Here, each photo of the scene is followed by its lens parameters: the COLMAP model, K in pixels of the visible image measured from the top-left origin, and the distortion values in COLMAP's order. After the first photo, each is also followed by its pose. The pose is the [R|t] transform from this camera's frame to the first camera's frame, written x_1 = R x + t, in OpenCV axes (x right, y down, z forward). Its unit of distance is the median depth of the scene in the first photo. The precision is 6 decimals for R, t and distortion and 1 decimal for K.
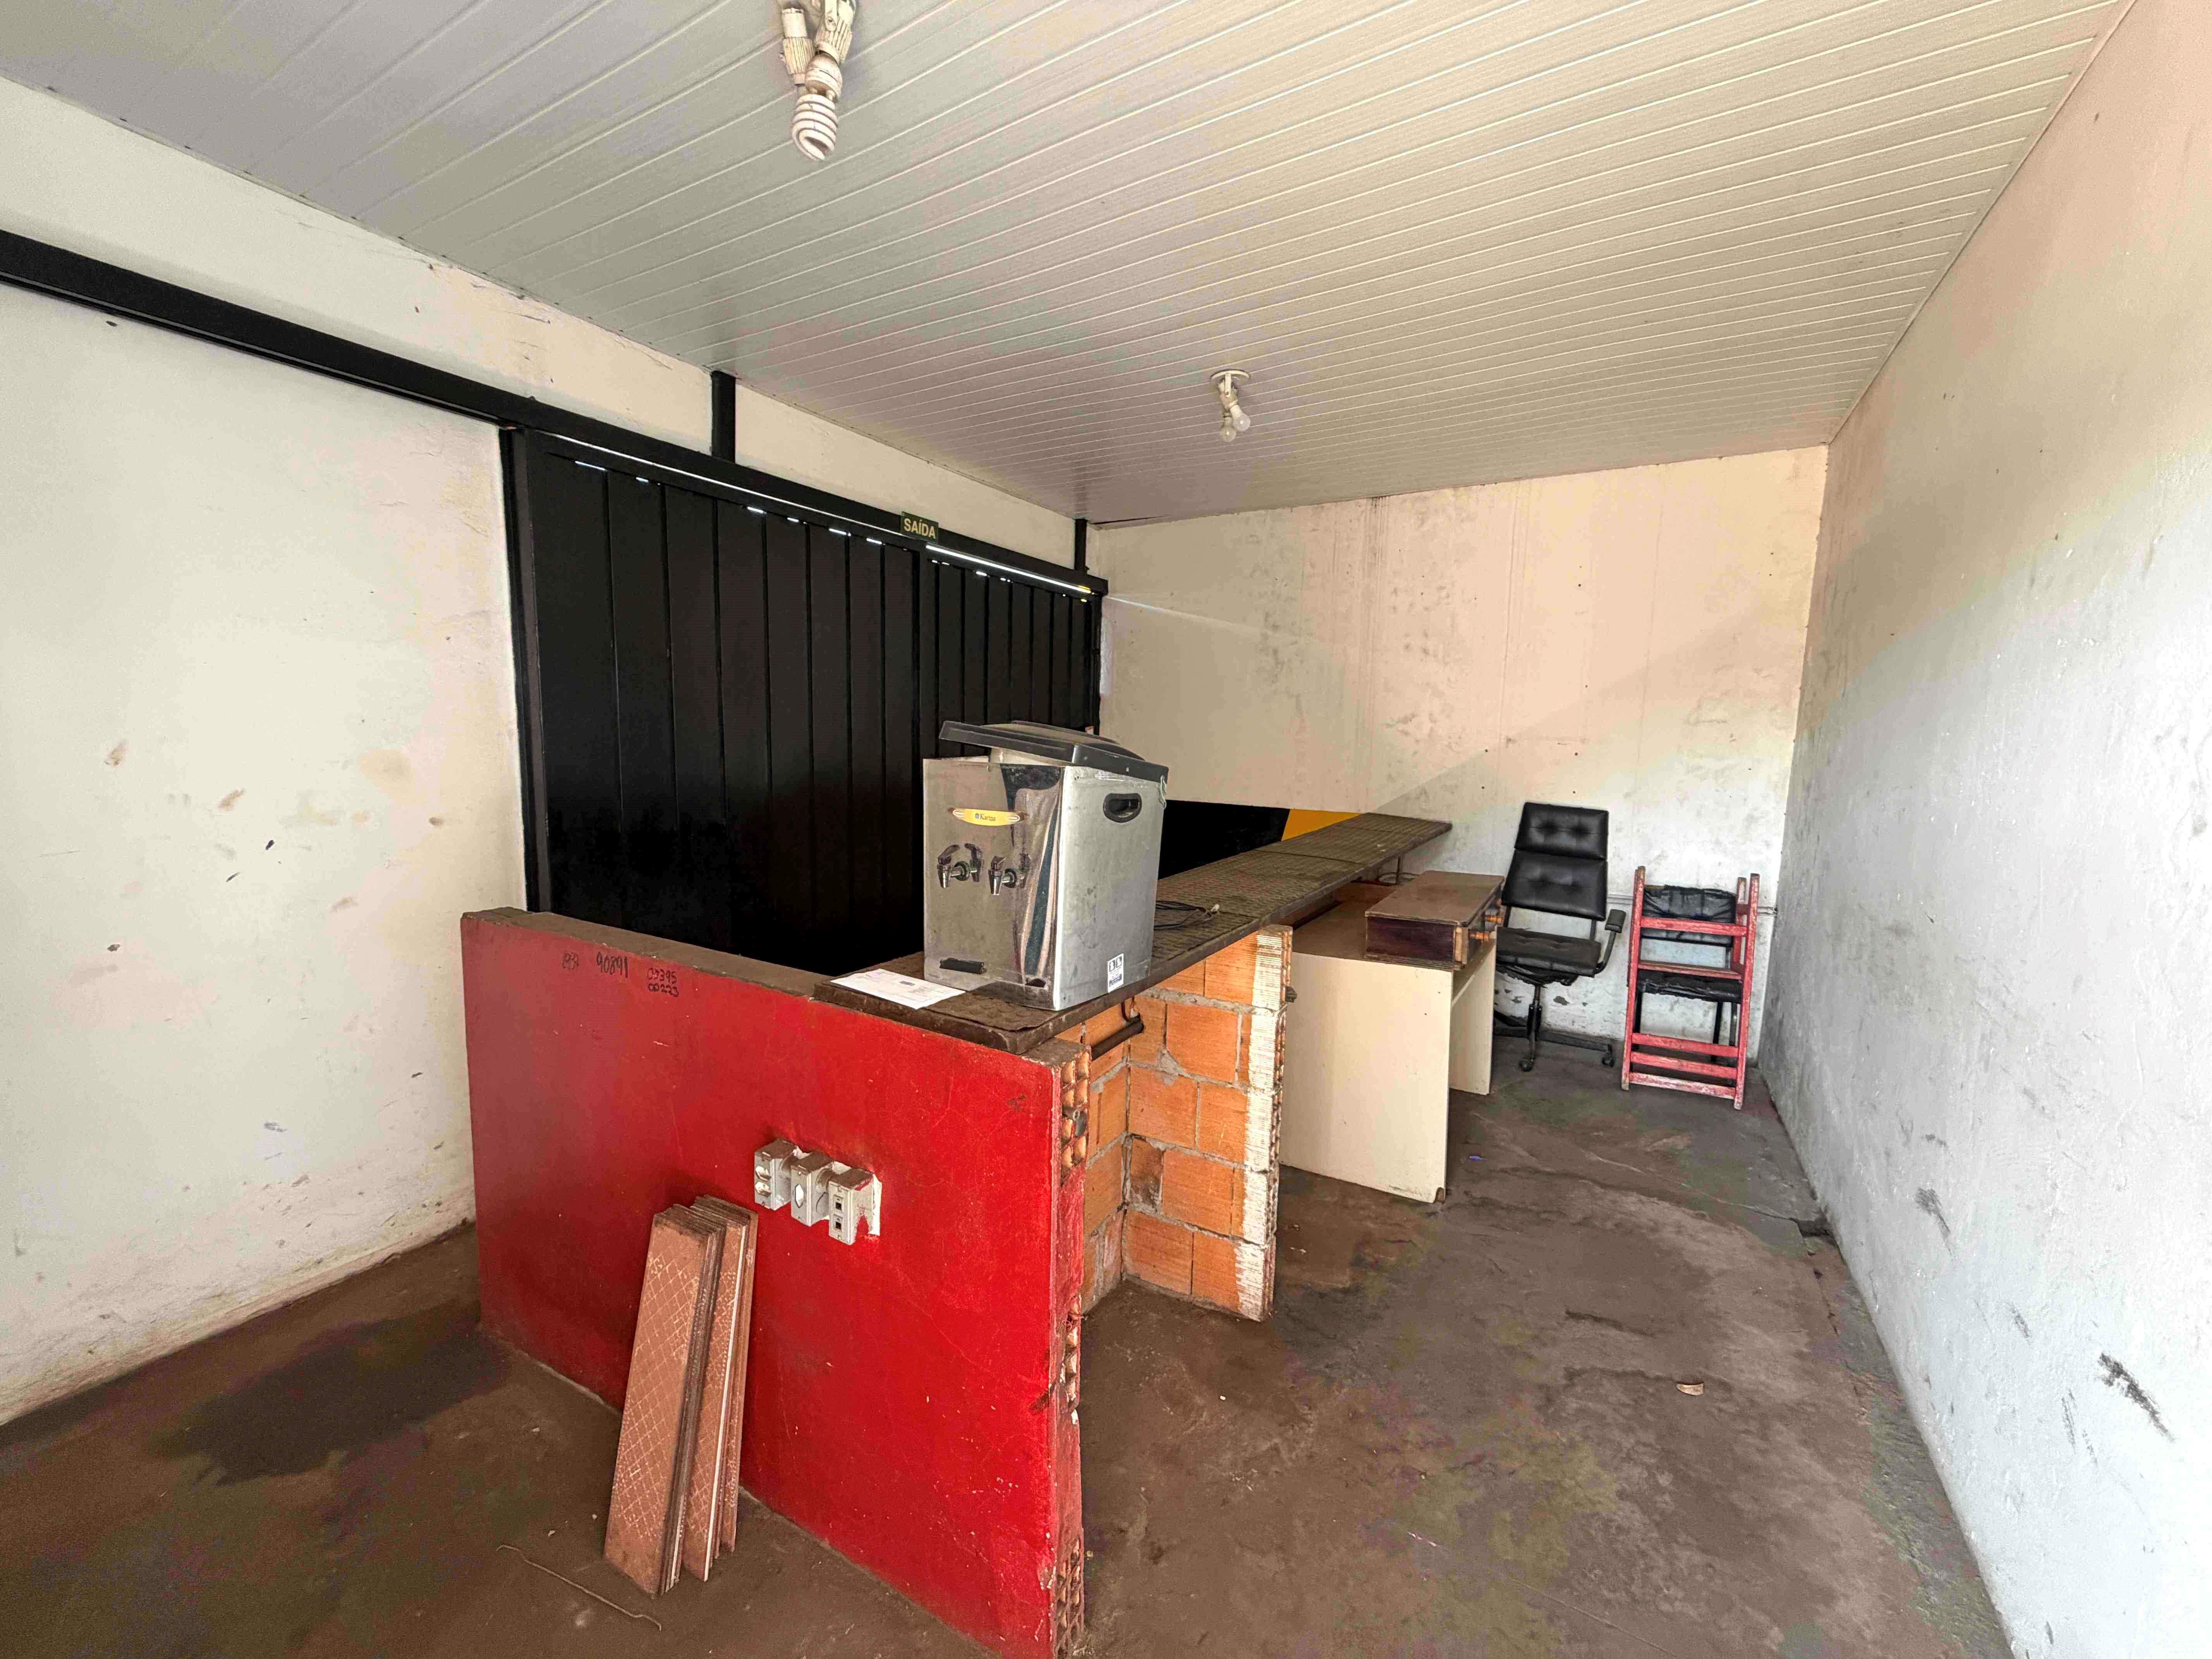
lens RADIAL K [[879.2, 0, 1104.3], [0, 879.2, 826.3], [0, 0, 1]] dist [0.000094, 0.000206]
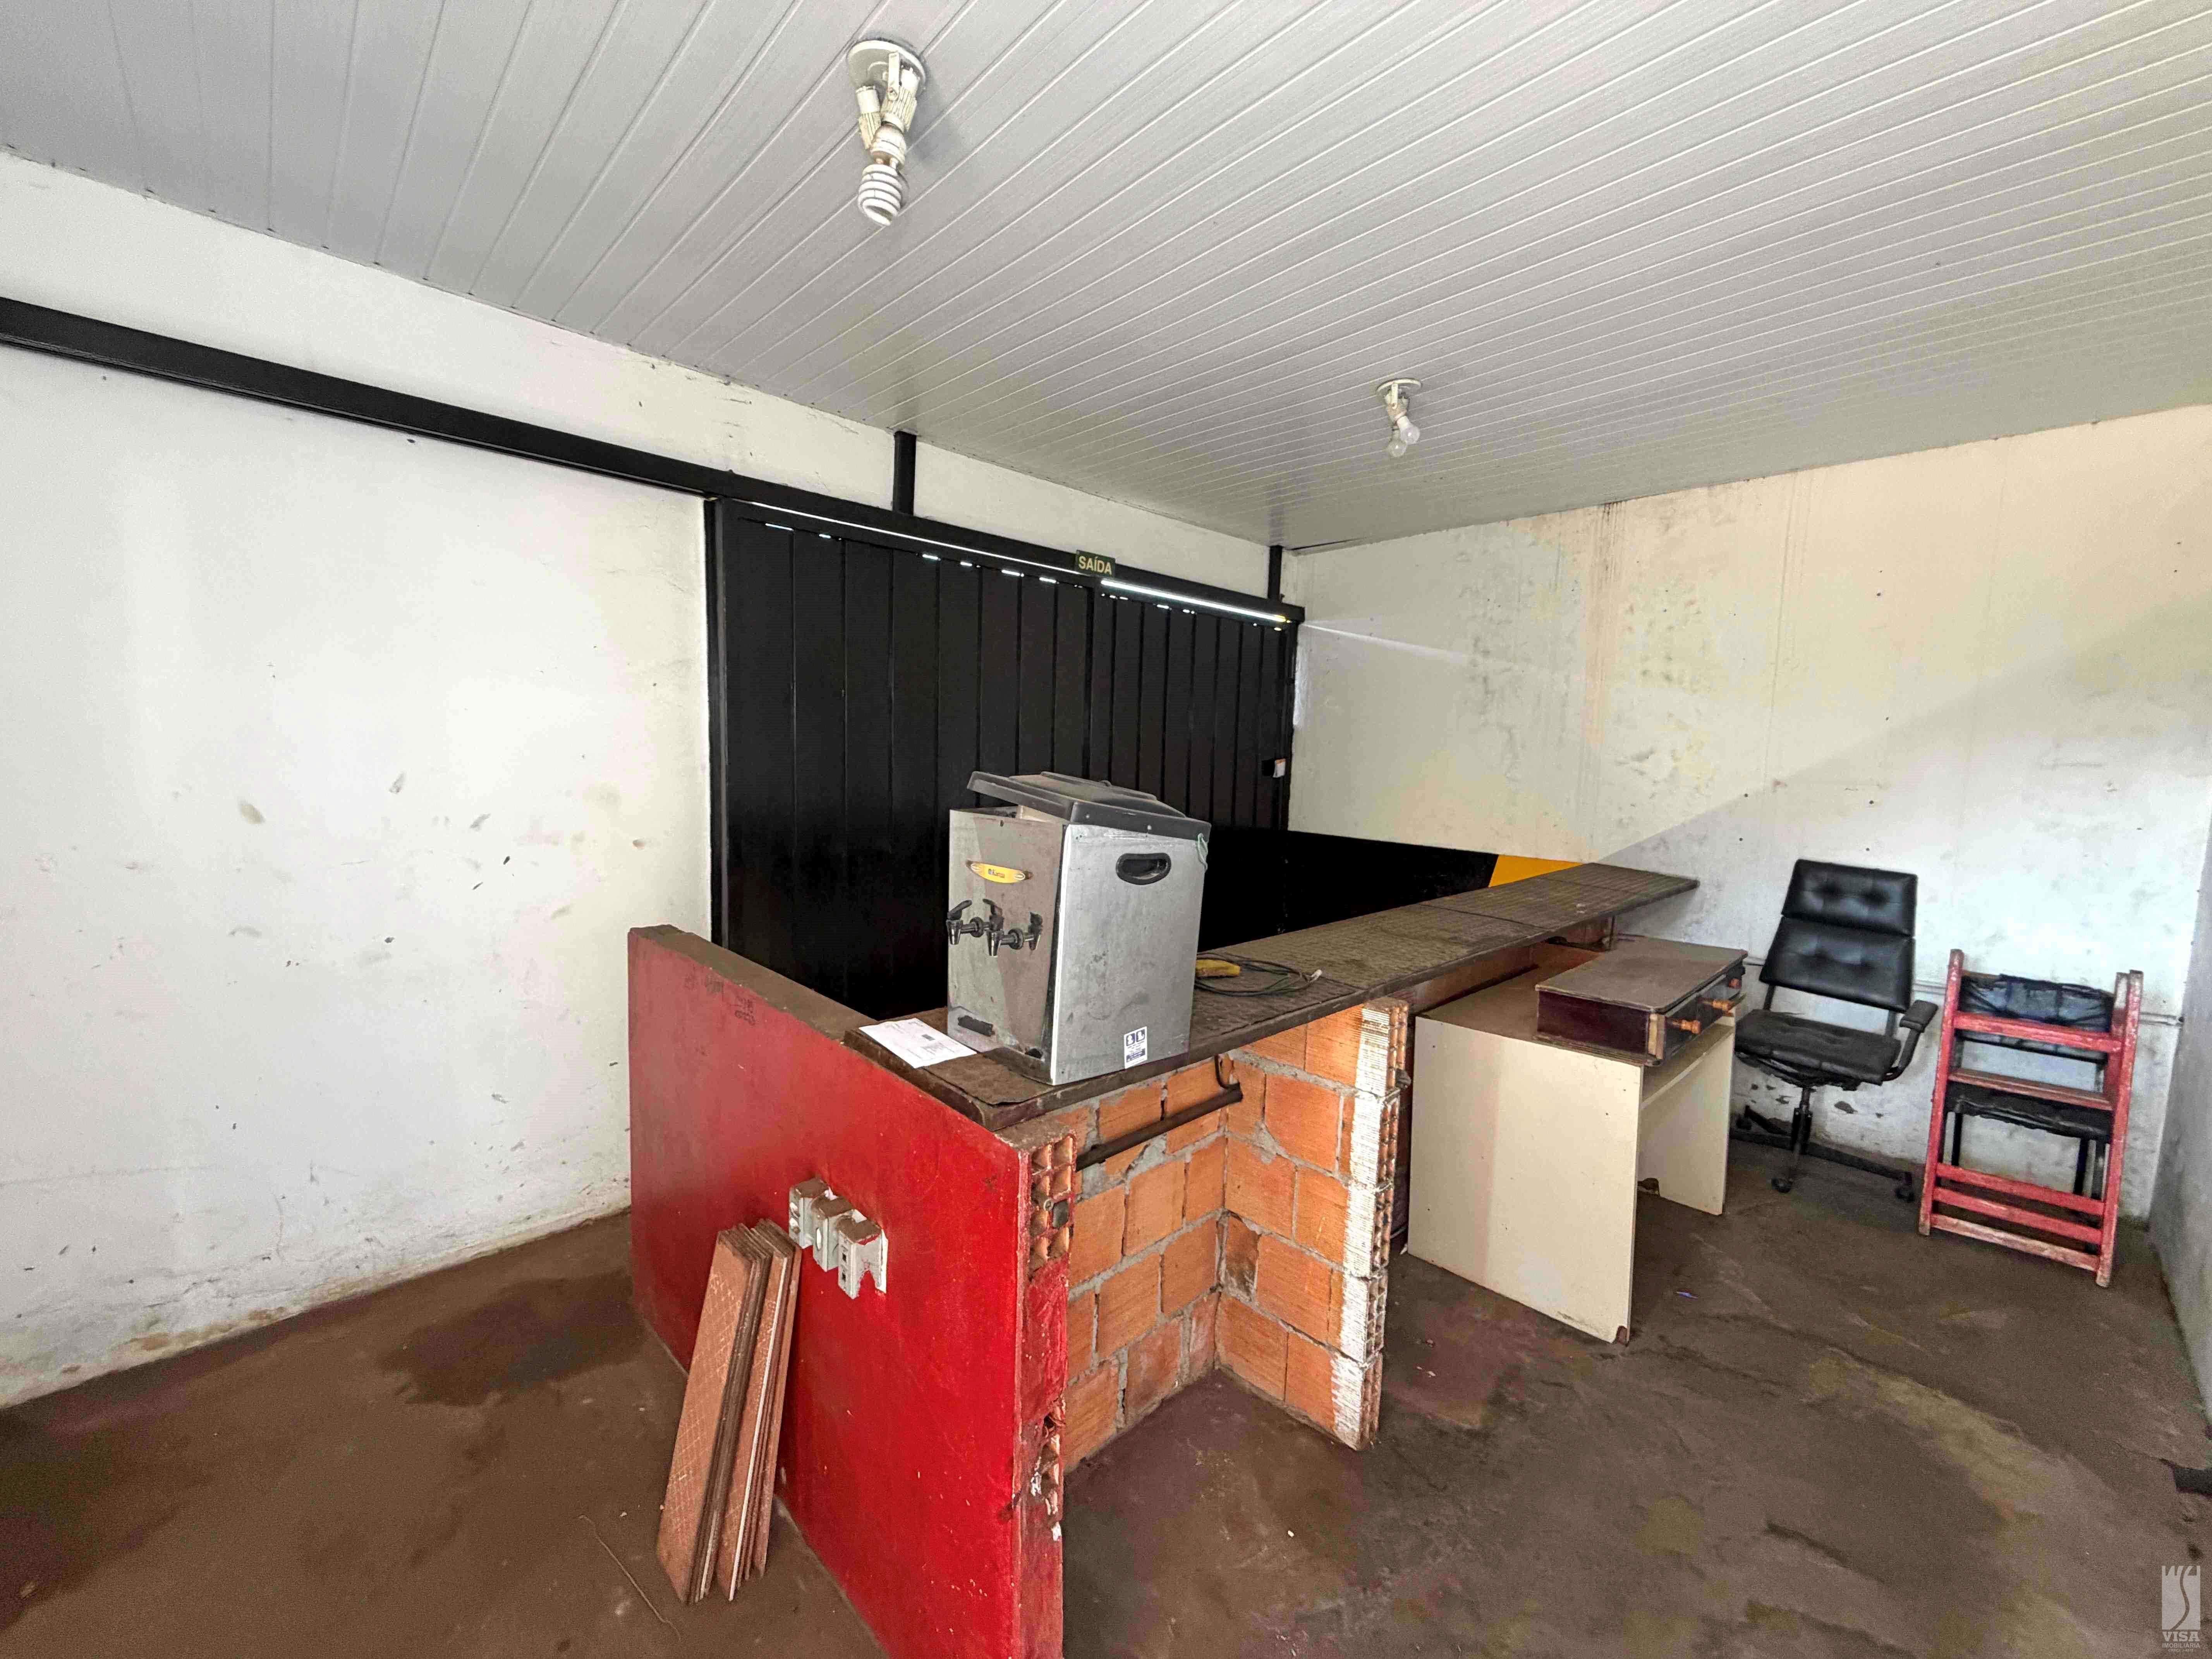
lens RADIAL K [[879.2, 0, 1104.7], [0, 879.2, 827.2], [0, 0, 1]] dist [0.000094, 0.000206]
pose [[0.962433, 0.030870, -0.269759, 0.124179], [-0.038216, 0.999027, -0.022023, -0.023216], [0.268817, 0.031505, 0.962676, 0.055801]]
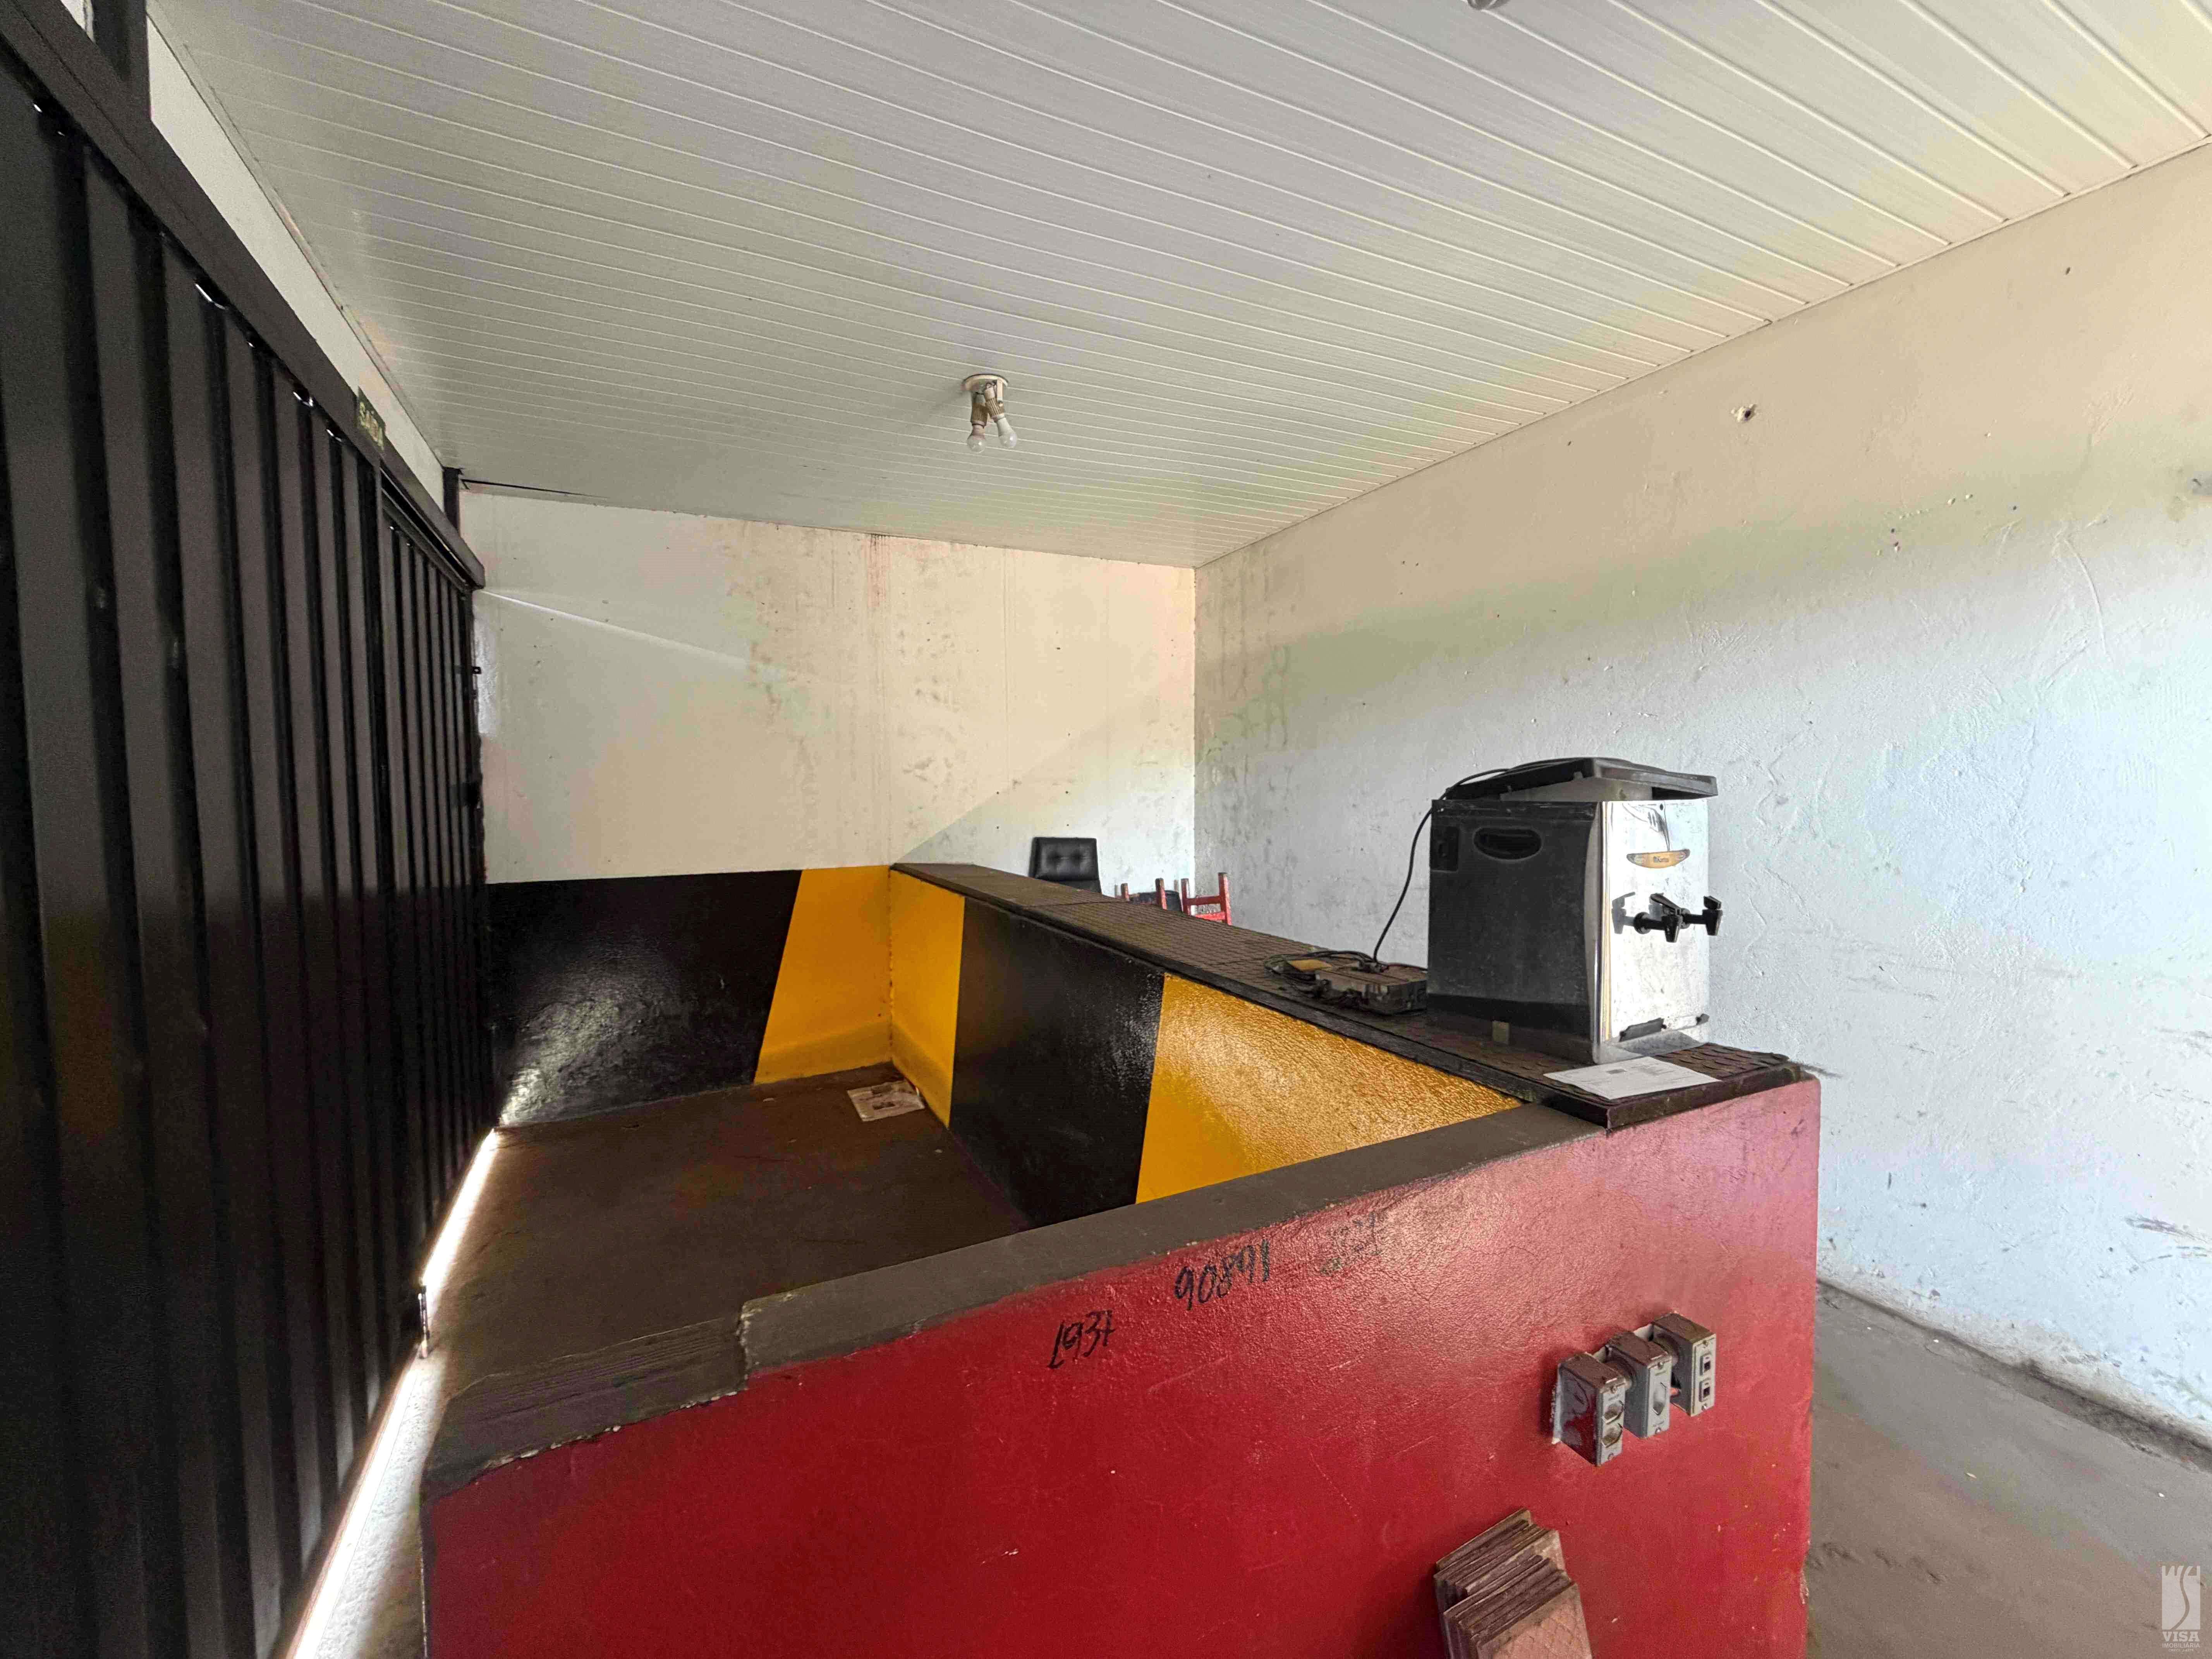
lens RADIAL K [[879.2, 0, 1103.1], [0, 879.2, 827.2], [0, 0, 1]] dist [0.000094, 0.000206]
pose [[0.548522, -0.070564, 0.833153, -0.646892], [0.115978, 0.993221, 0.007765, -0.062993], [-0.828054, 0.092368, 0.552988, 0.510046]]
